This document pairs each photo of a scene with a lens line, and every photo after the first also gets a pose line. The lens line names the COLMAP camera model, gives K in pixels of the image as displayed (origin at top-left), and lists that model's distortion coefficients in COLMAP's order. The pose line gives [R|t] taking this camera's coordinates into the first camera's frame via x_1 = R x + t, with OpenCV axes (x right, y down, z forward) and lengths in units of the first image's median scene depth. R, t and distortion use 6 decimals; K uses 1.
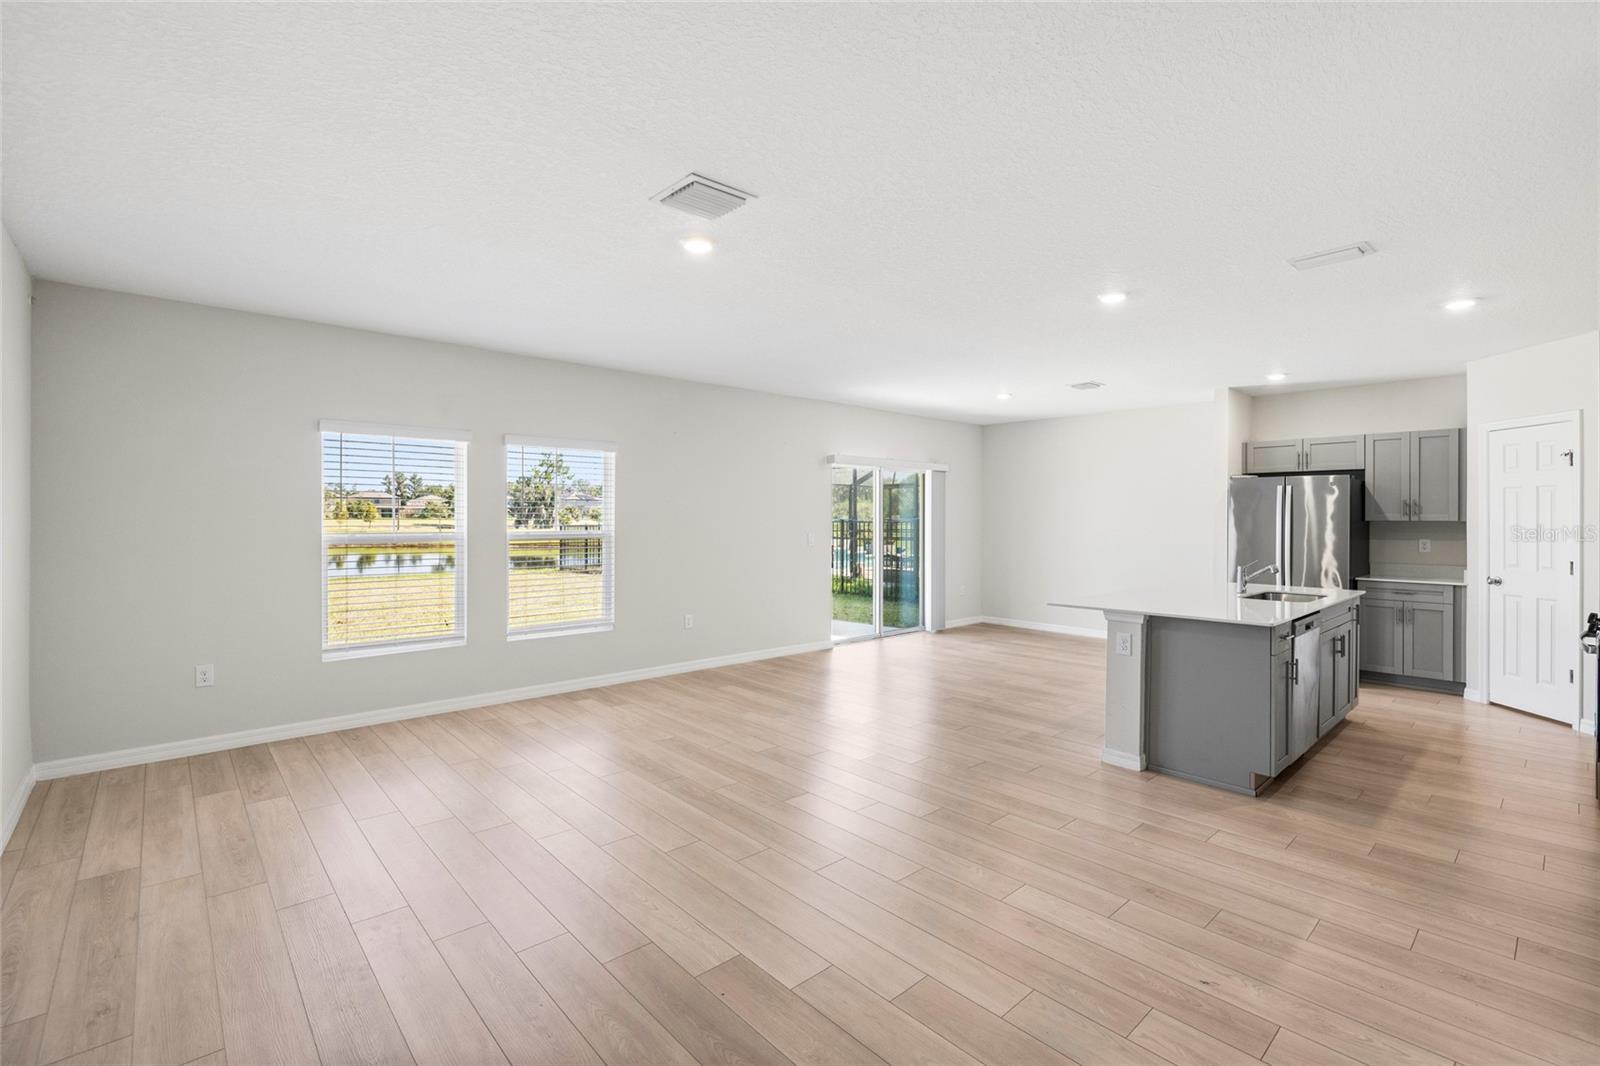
lens RADIAL K [[713.9, 0, 804.5], [0, 713.9, 516.5], [0, 0, 1]] dist [-0.008187, 0.002201]
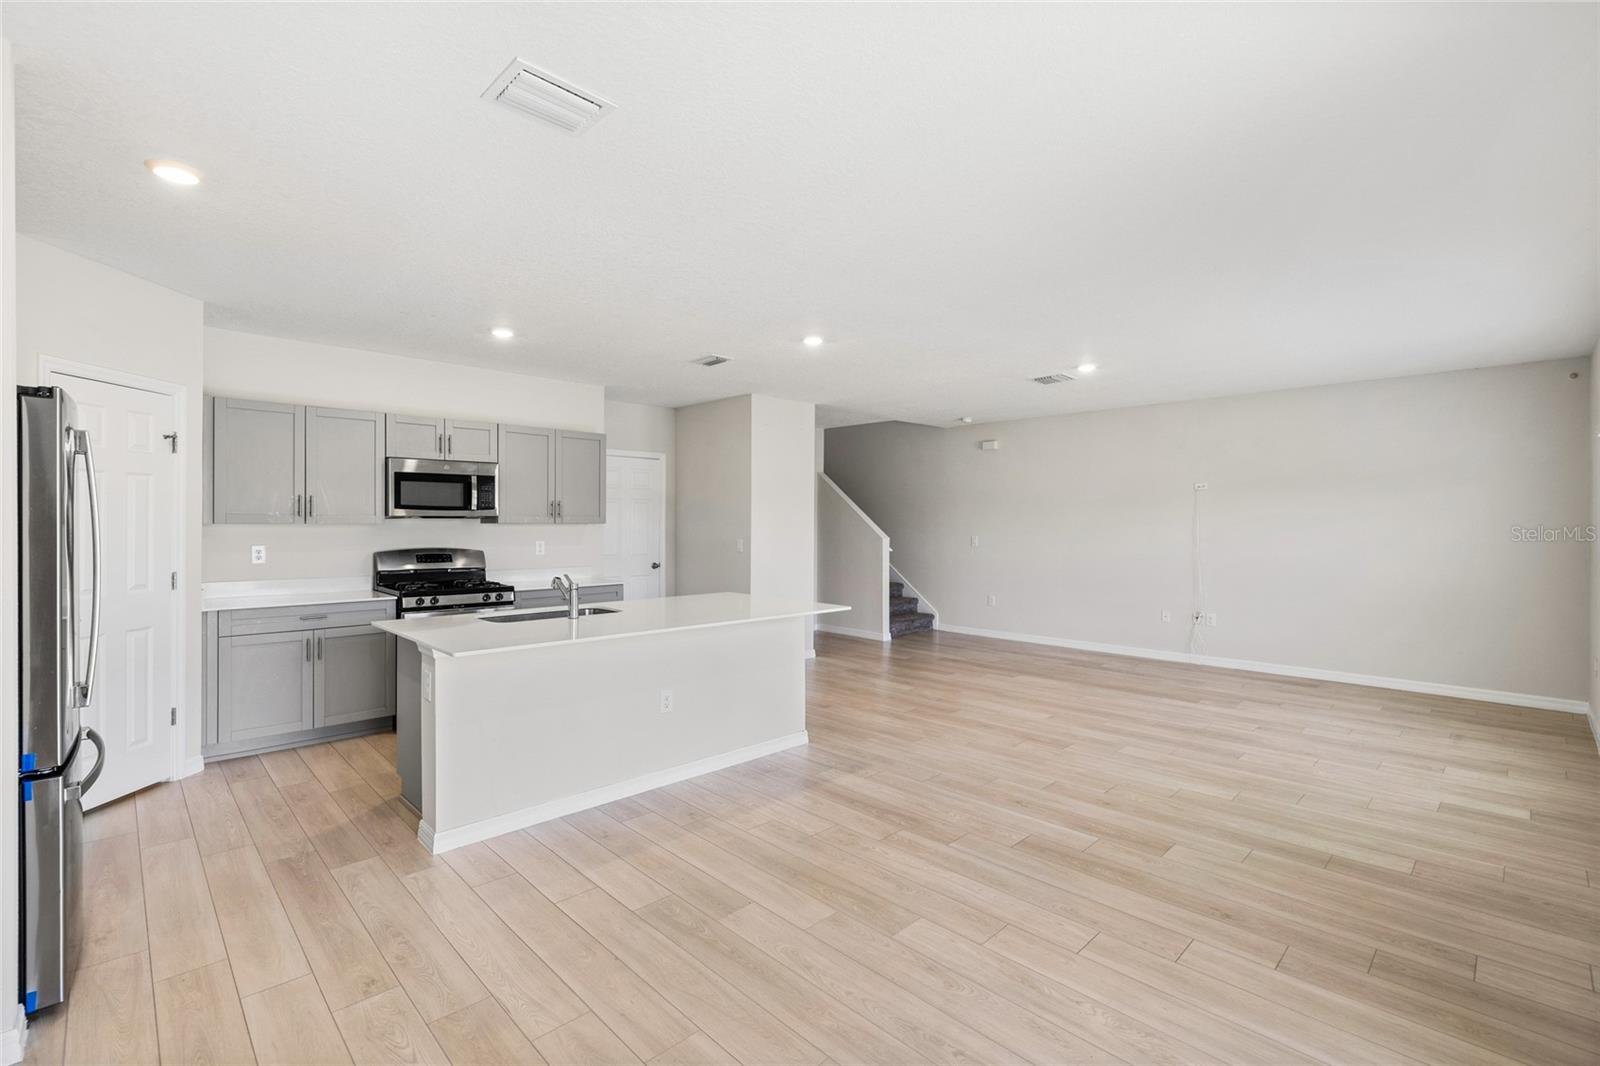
lens RADIAL K [[713.9, 0, 797.9], [0, 713.9, 526.2], [0, 0, 1]] dist [-0.008187, 0.002201]
pose [[-0.999662, -0.006632, -0.025142, 0.345201], [-0.006703, 0.999974, 0.002759, 0.003807], [0.025123, 0.002927, -0.999680, 1.569654]]
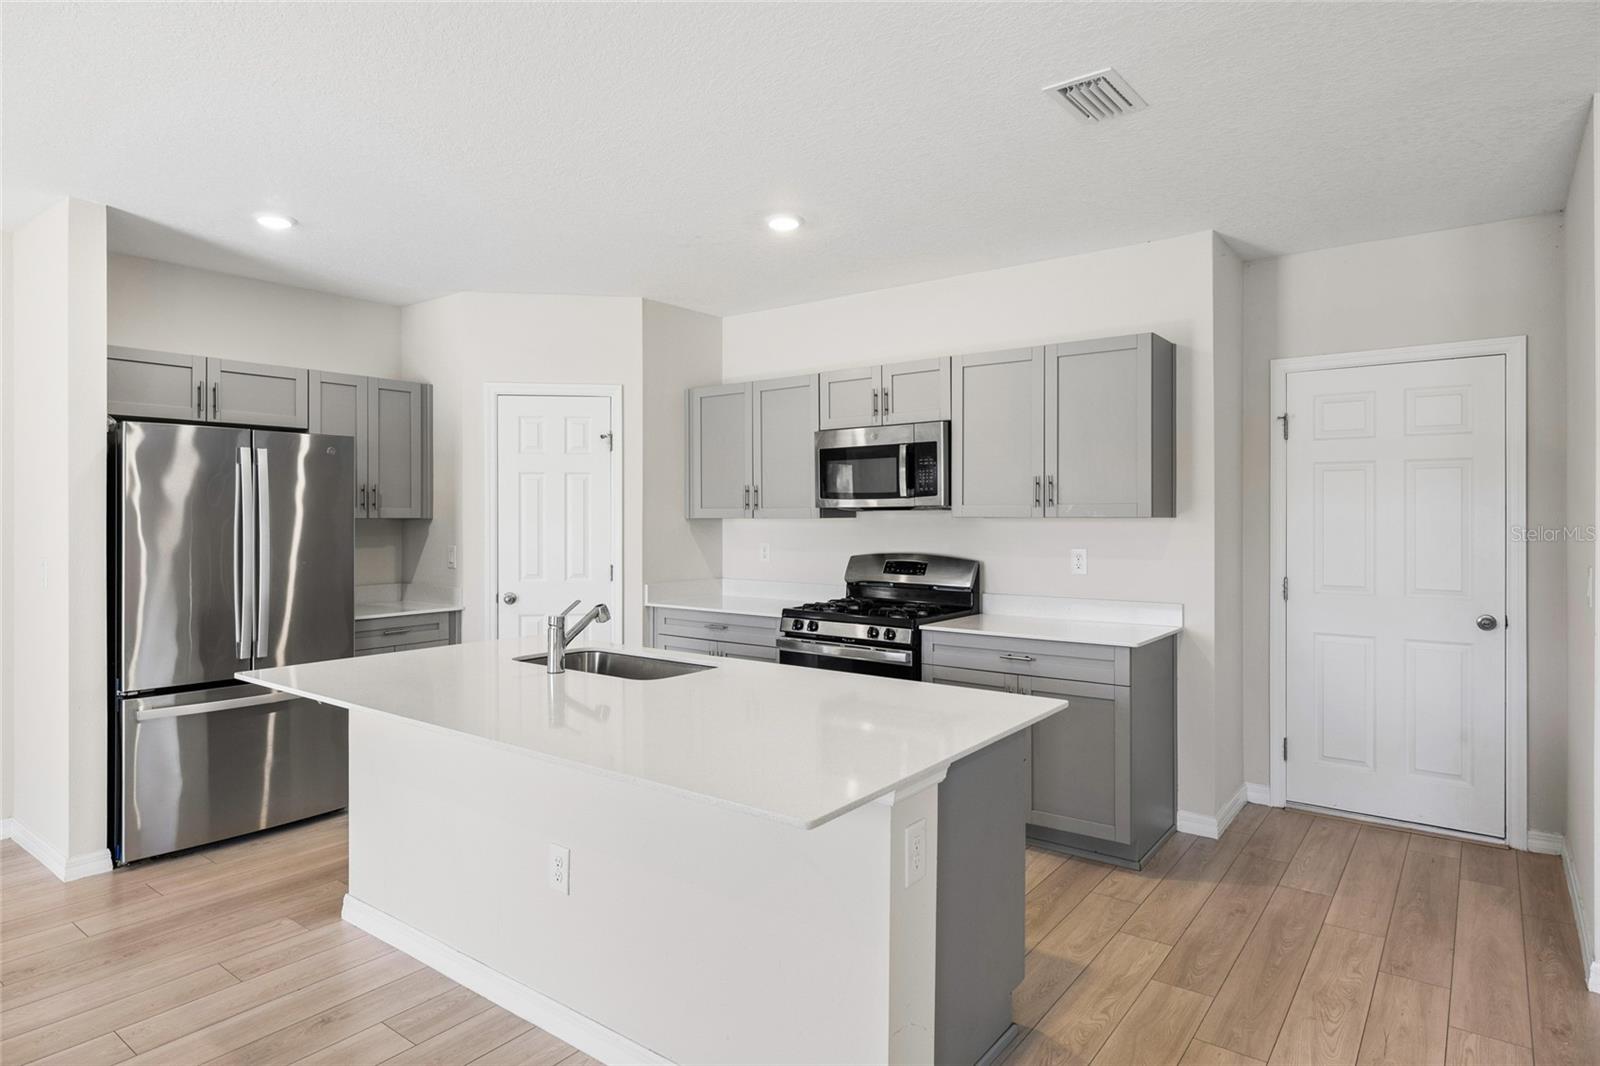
lens RADIAL K [[894.0, 0, 795.5], [0, 894.0, 519.2], [0, 0, 1]] dist [-0.004937, 0.002973]
pose [[-0.173422, -0.007319, 0.984820, 0.003451], [-0.000336, 0.999973, 0.007372, 0.001073], [-0.984848, 0.000948, -0.173420, 0.836409]]
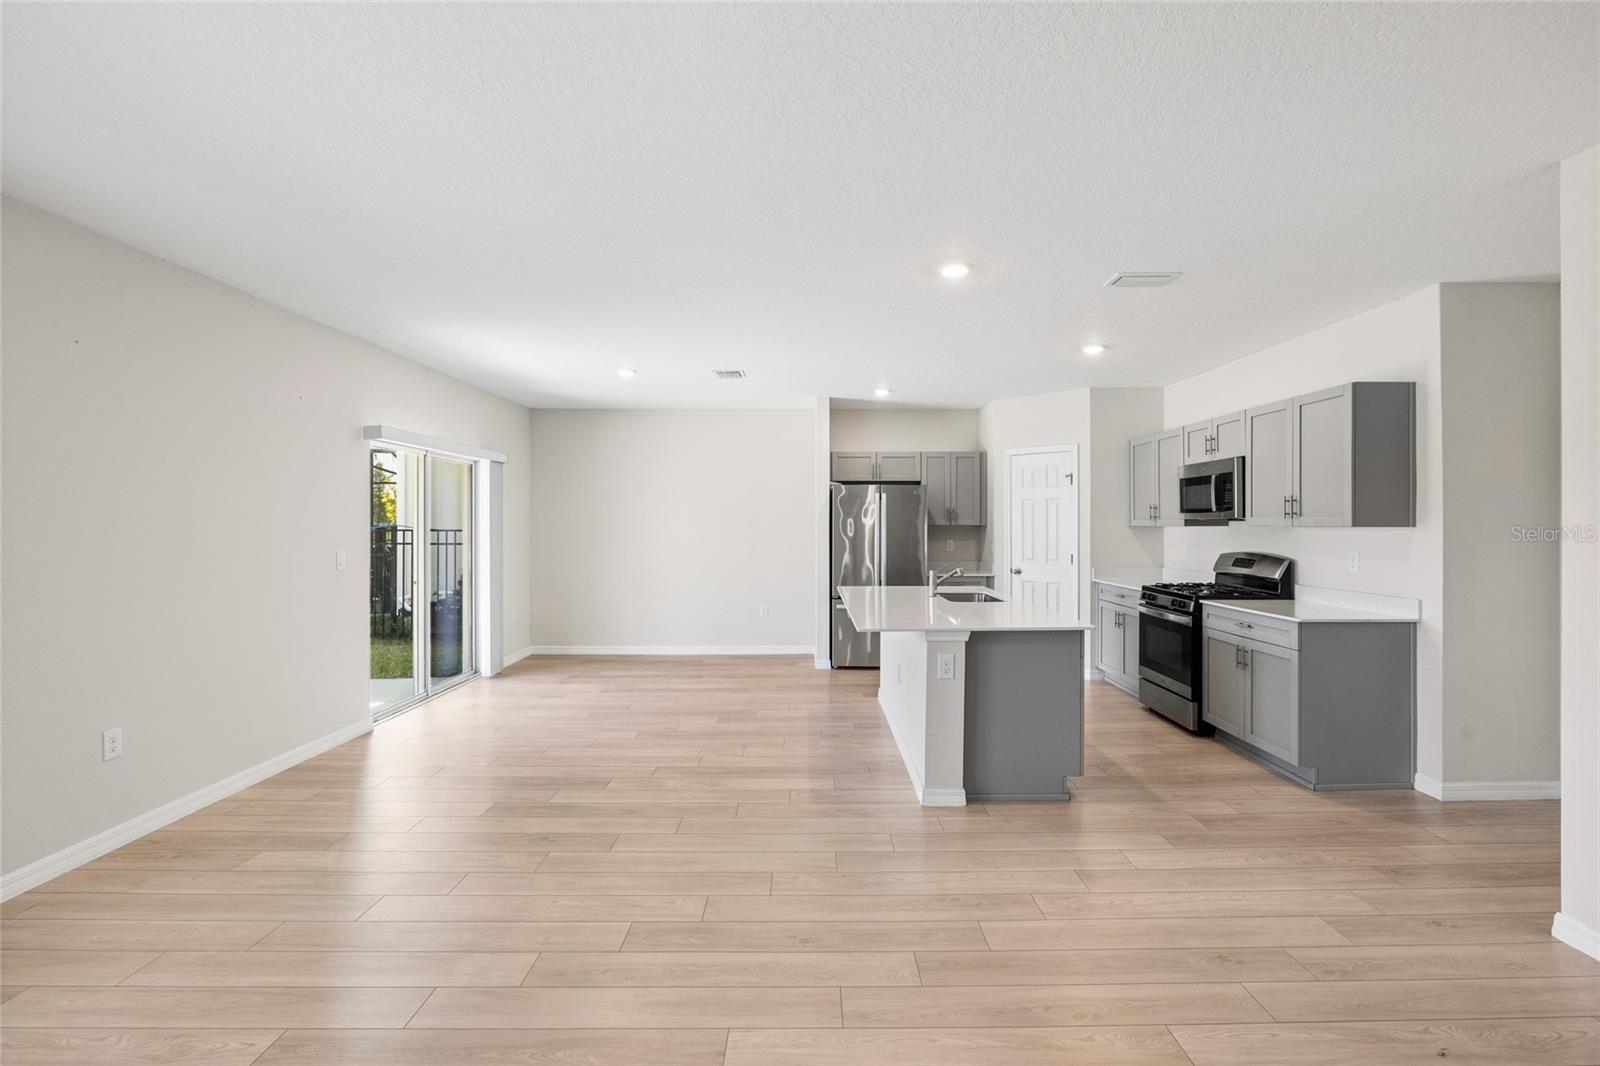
lens RADIAL K [[713.9, 0, 819.7], [0, 713.9, 524.7], [0, 0, 1]] dist [-0.008187, 0.002201]
pose [[0.665678, -0.004820, 0.746224, -0.231573], [0.001452, 0.999986, 0.005164, -0.001340], [-0.746238, -0.002354, 0.665675, 0.386190]]
